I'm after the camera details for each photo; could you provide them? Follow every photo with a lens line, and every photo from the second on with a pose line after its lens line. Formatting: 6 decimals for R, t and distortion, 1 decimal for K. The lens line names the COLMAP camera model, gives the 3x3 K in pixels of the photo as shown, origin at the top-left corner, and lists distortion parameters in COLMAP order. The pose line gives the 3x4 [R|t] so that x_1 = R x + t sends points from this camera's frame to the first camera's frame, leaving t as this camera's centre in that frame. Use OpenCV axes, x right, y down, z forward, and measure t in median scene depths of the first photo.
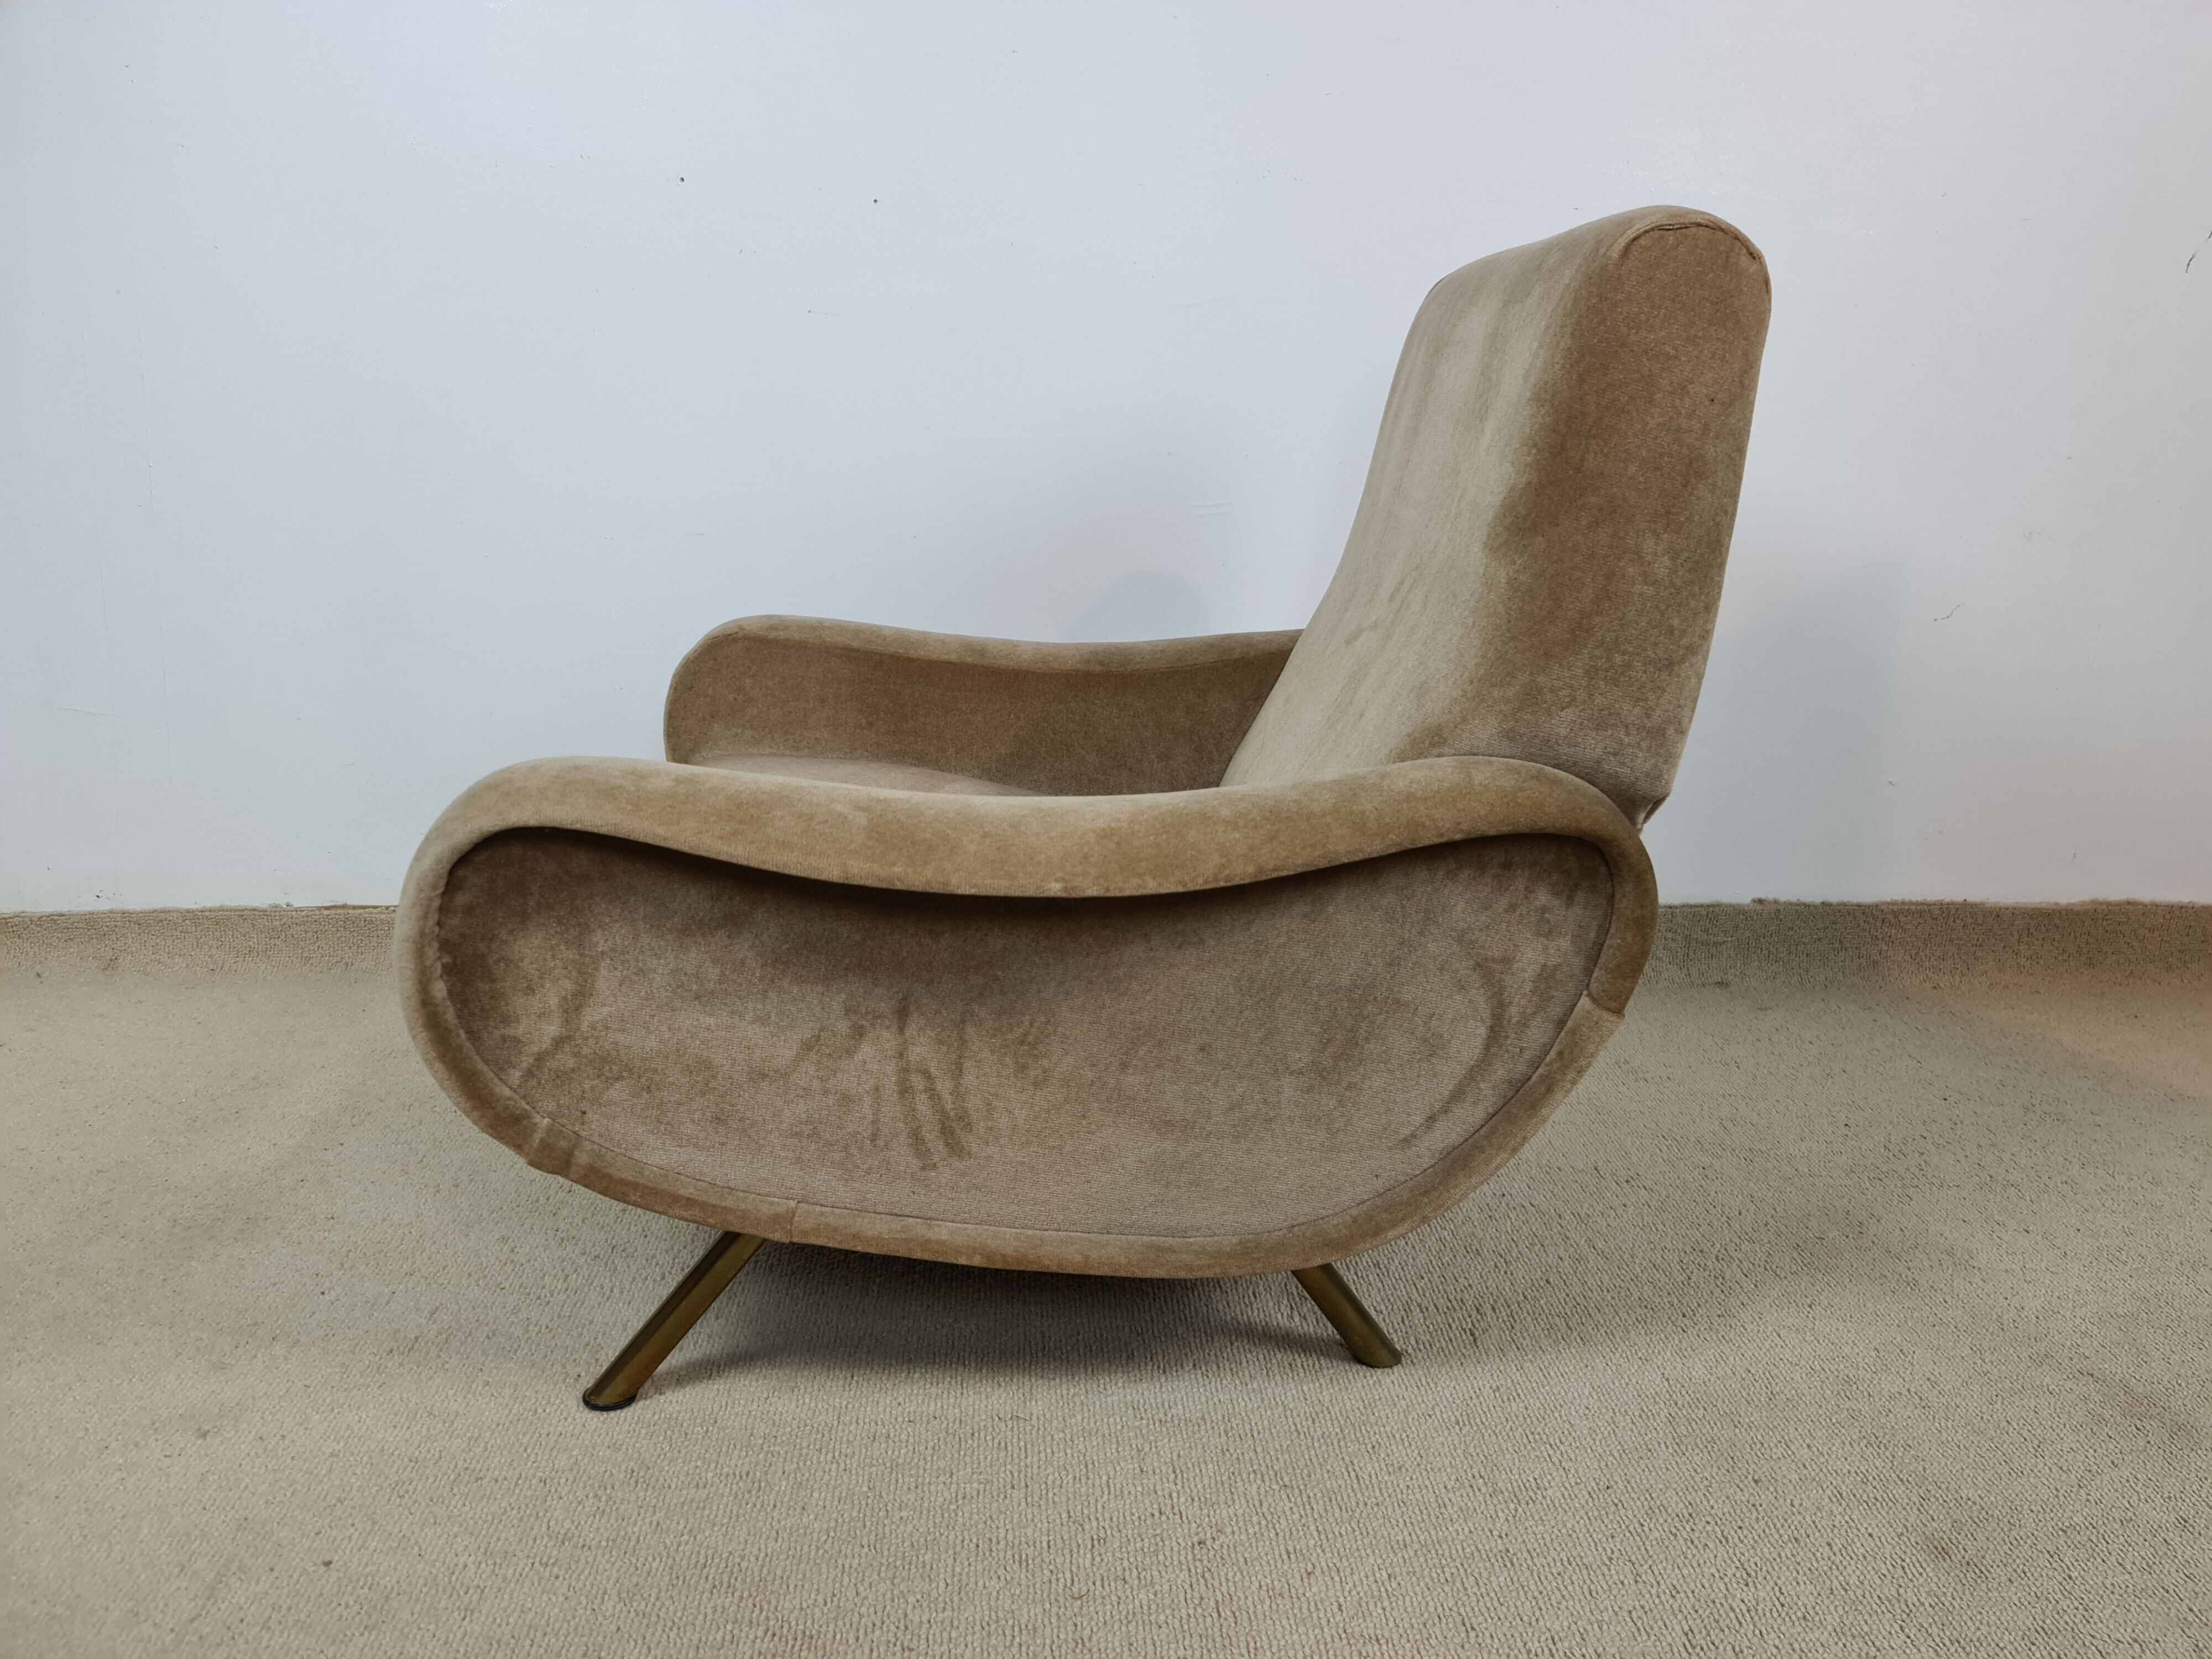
lens RADIAL K [[1774.1, 0, 1153.2], [0, 1774.1, 834.3], [0, 0, 1]] dist [0.076227, -0.082956]
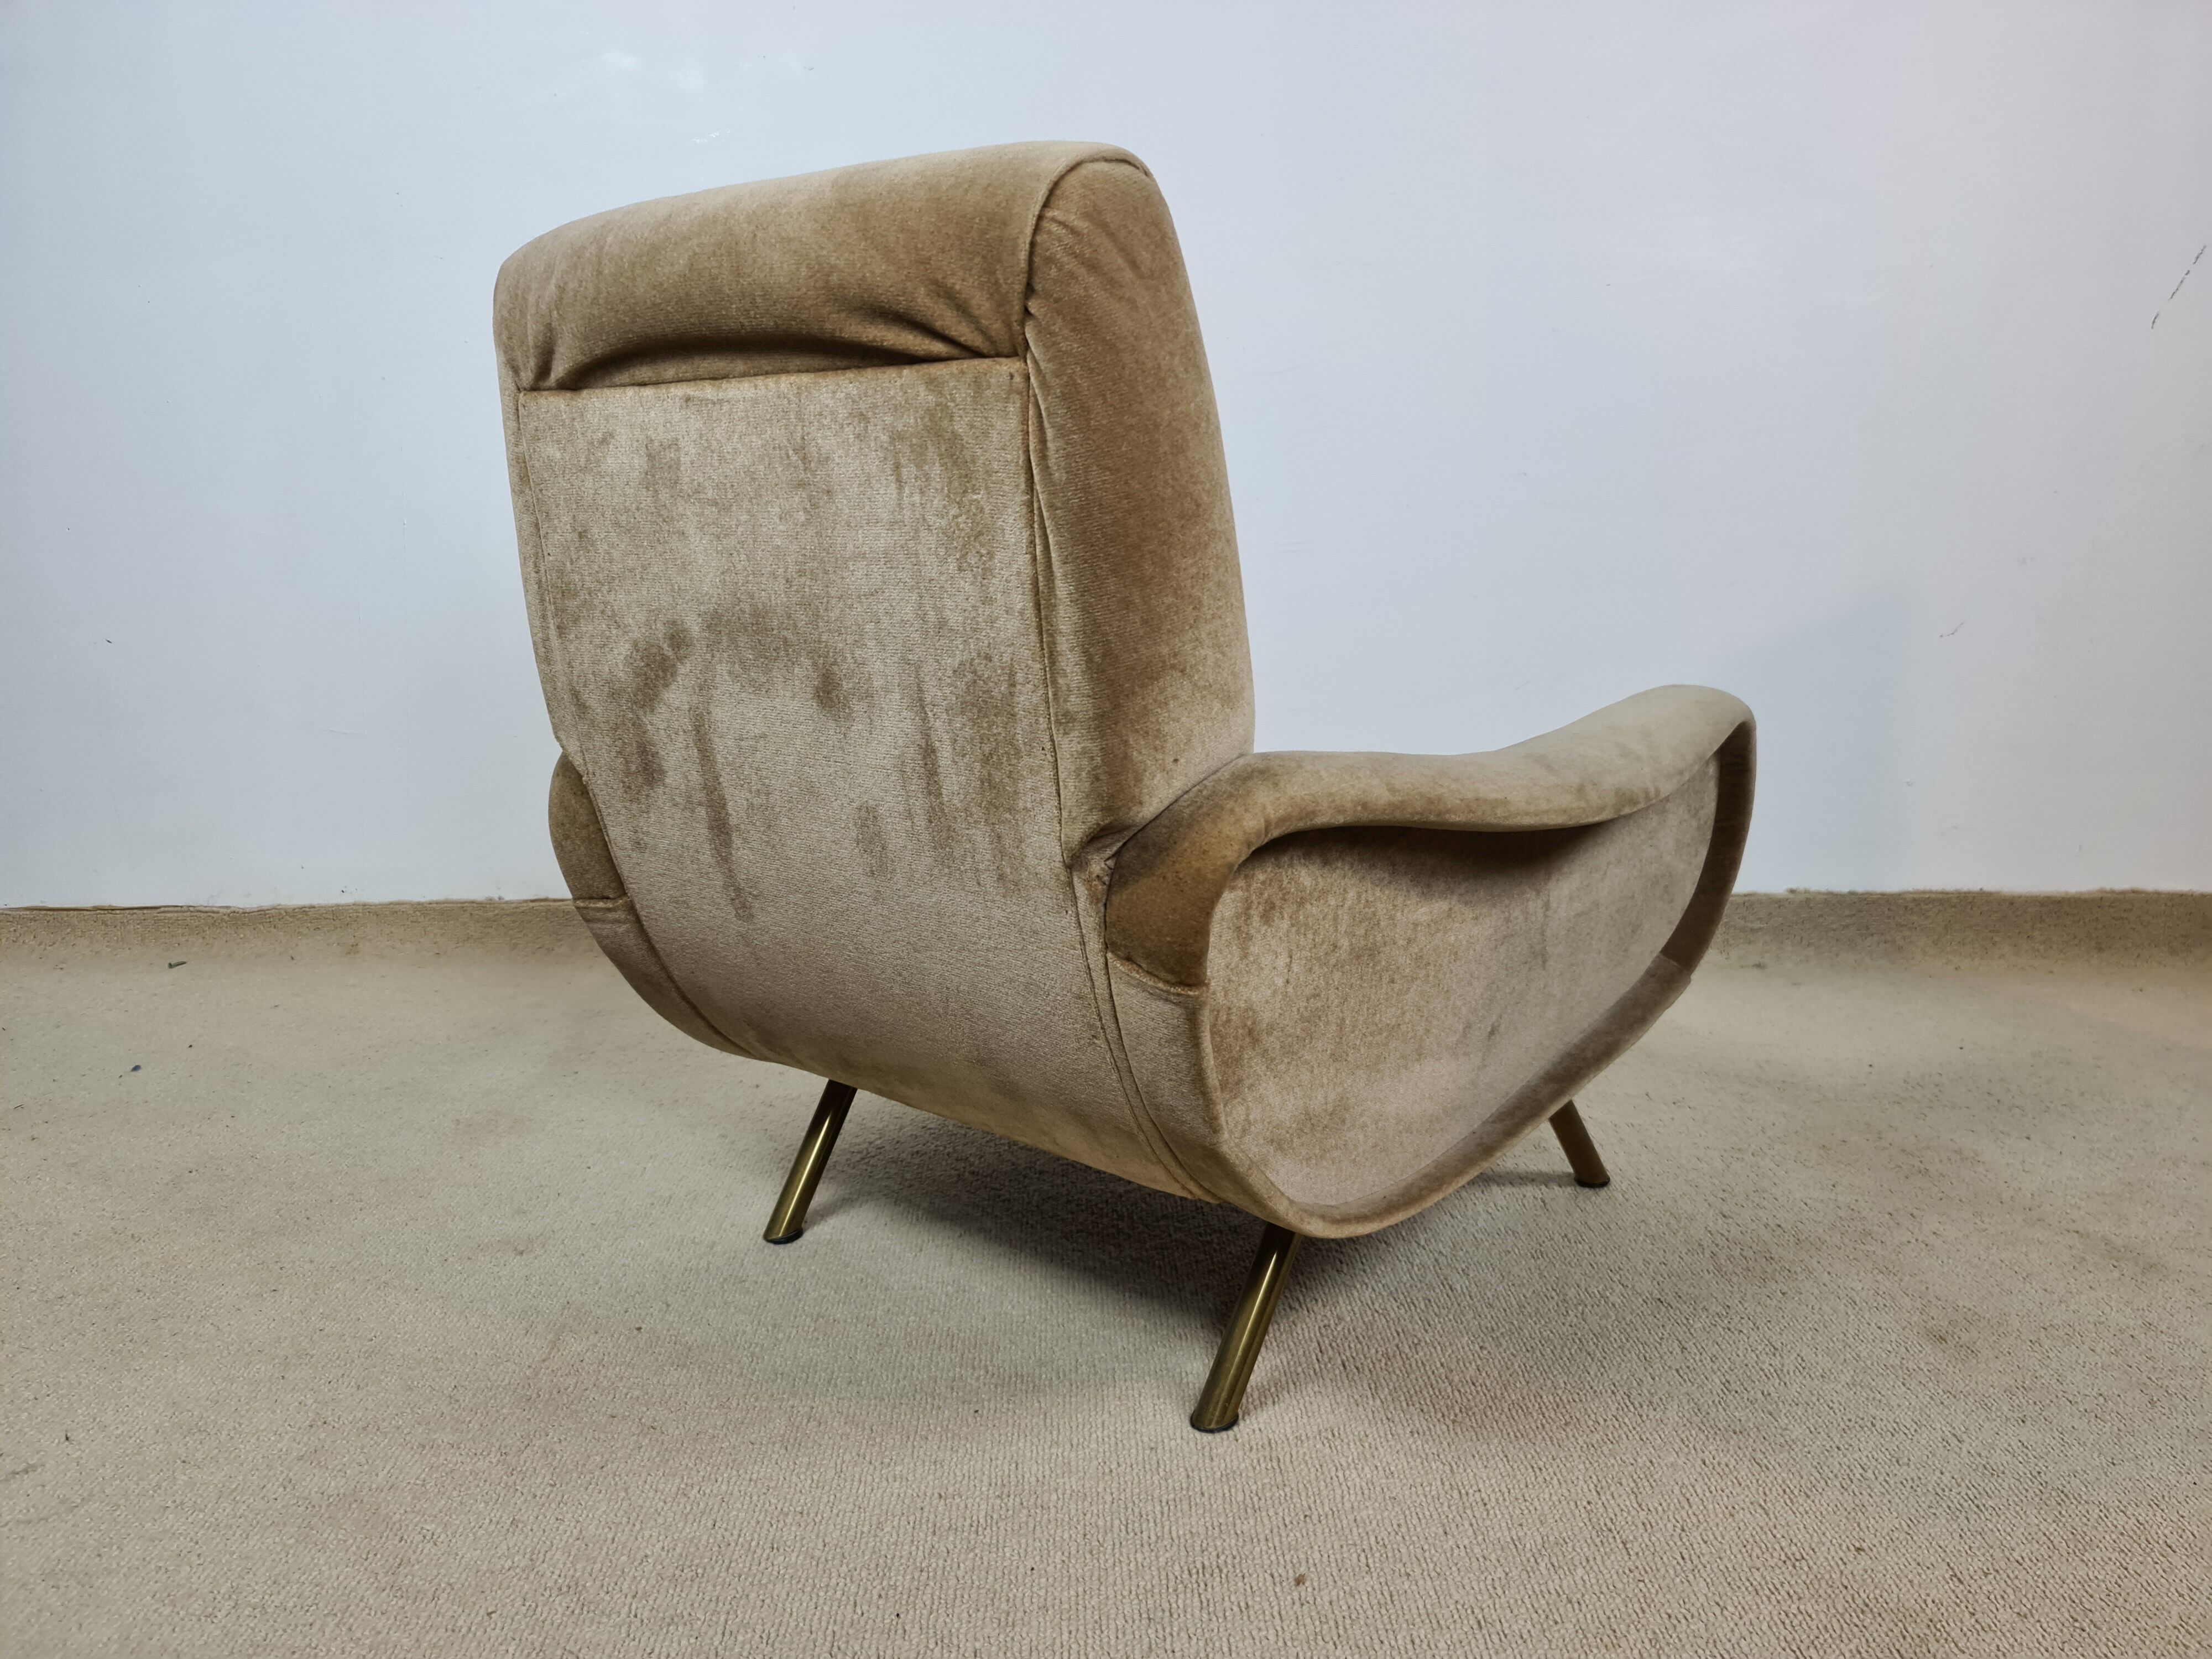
lens RADIAL K [[1774.1, 0, 1113.1], [0, 1774.1, 834.4], [0, 0, 1]] dist [0.076227, -0.082956]
pose [[0.998914, -0.008811, -0.045751, -0.055904], [0.006063, 0.998189, -0.059857, 0.120049], [0.046195, 0.059515, 0.997158, -0.237625]]
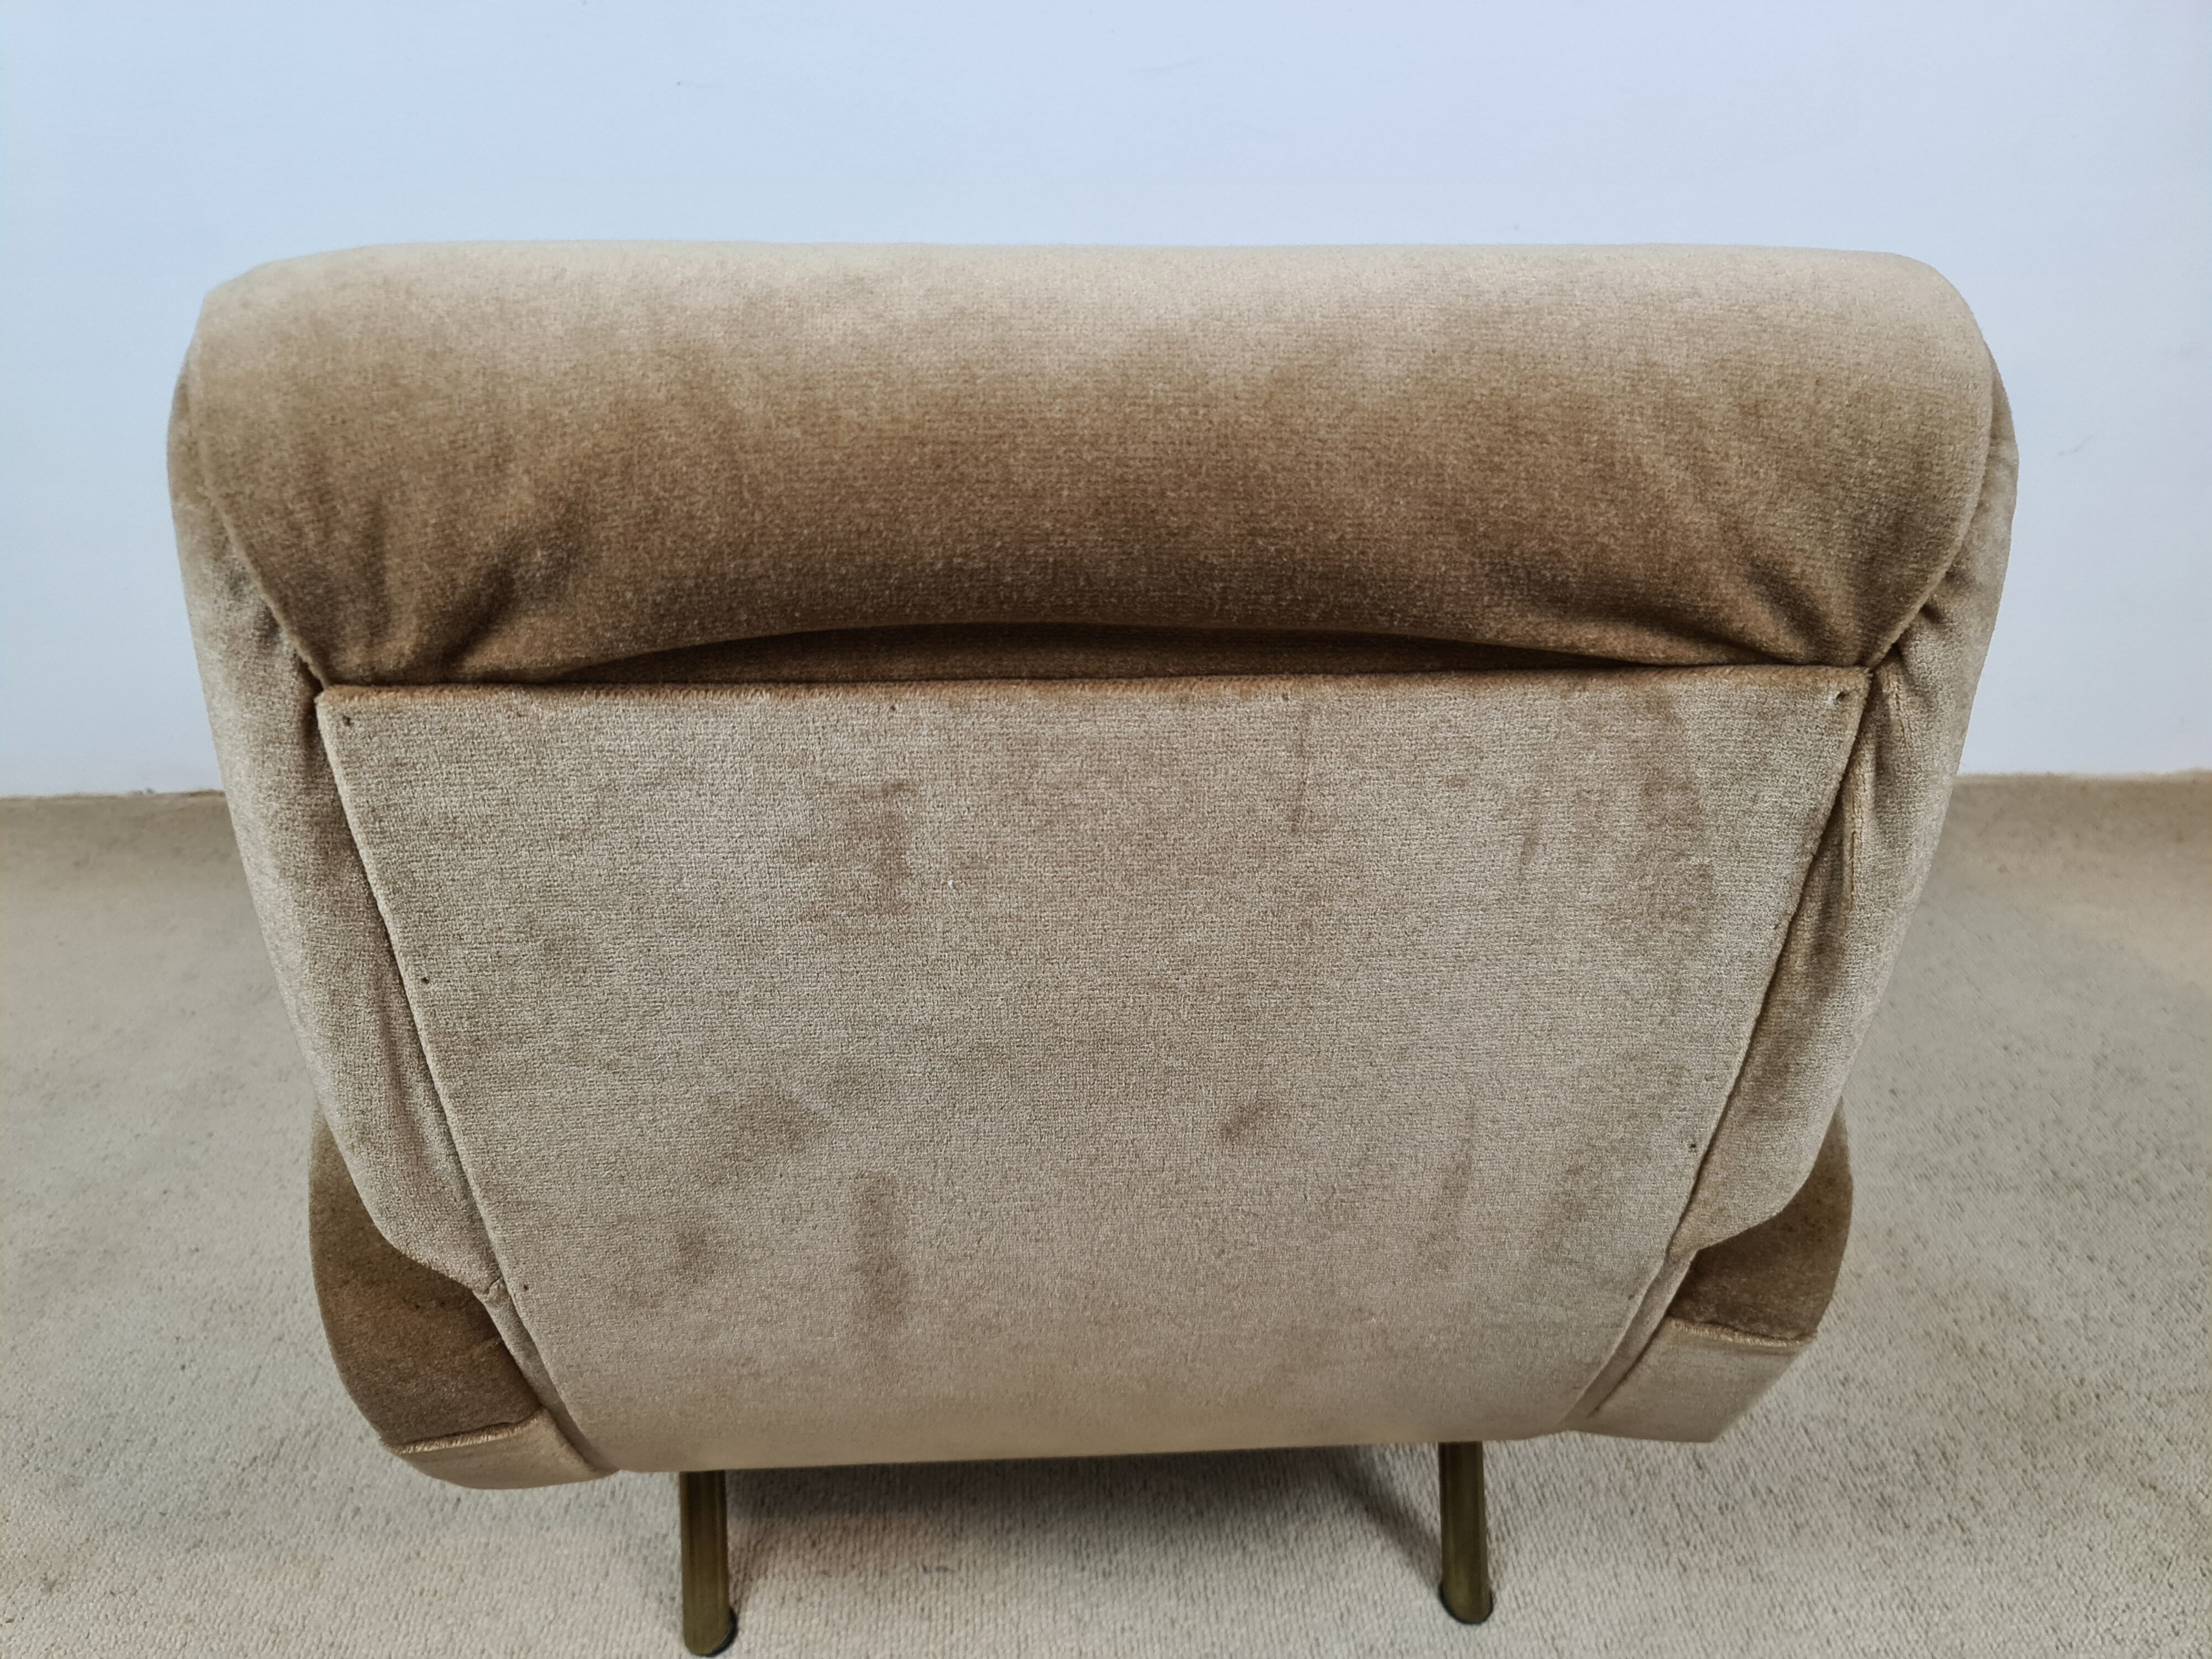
lens RADIAL K [[1774.1, 0, 1100.4], [0, 1774.1, 905.8], [0, 0, 1]] dist [0.076227, -0.082956]
pose [[0.999662, 0.003155, -0.025788, 0.025218], [0.003596, 0.966248, 0.257587, -0.231691], [0.025731, -0.257593, 0.965911, 0.228470]]
